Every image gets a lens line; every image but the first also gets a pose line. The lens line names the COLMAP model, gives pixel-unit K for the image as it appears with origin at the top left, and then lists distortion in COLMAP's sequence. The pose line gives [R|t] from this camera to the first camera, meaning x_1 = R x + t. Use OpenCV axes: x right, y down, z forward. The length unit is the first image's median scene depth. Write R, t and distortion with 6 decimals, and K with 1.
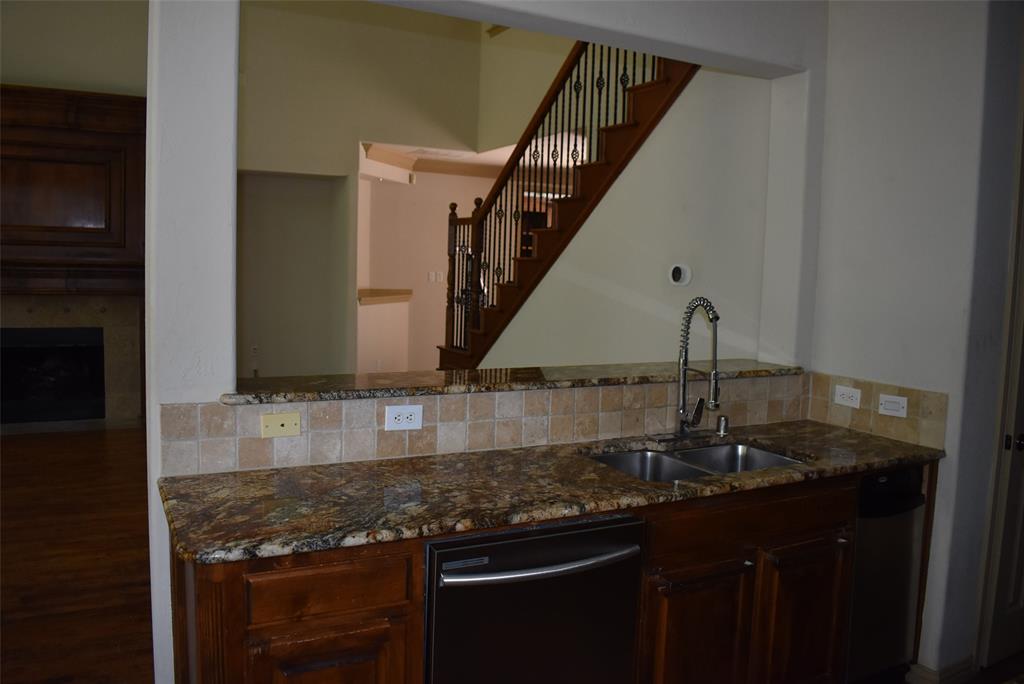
lens RADIAL K [[812.9, 0, 512.0], [0, 812.9, 338.3], [0, 0, 1]] dist [-0.090600, 0.007732]
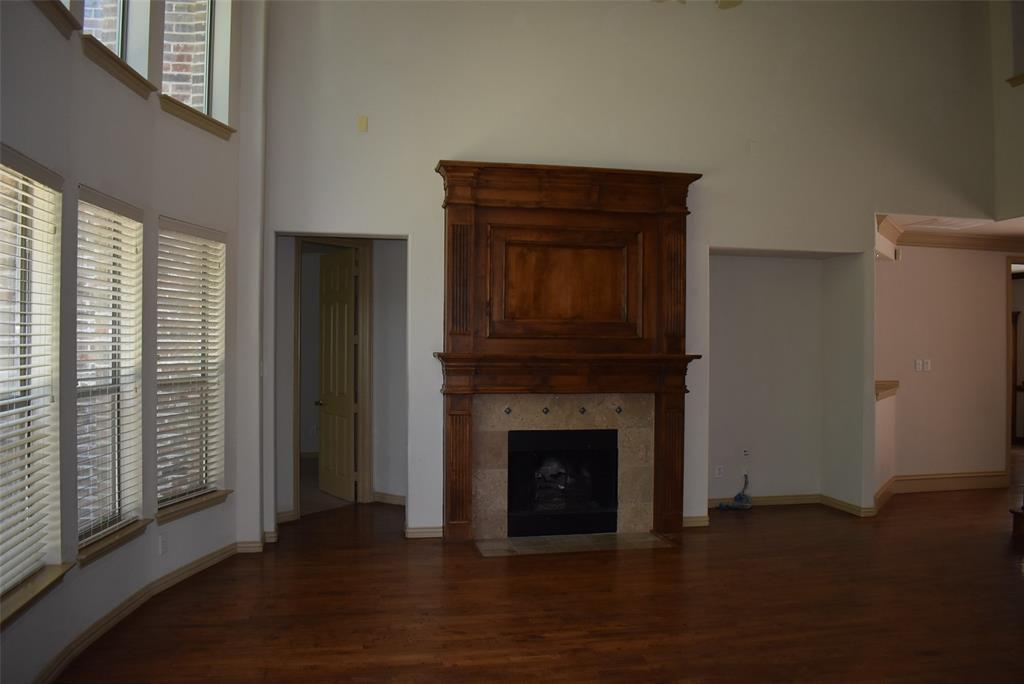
lens RADIAL K [[812.9, 0, 511.9], [0, 812.9, 344.9], [0, 0, 1]] dist [-0.090600, 0.007732]
pose [[0.955102, -0.021773, -0.295477, -0.351729], [-0.005784, 0.995736, -0.092069, -0.023346], [0.296222, 0.089644, 0.950903, 0.087729]]
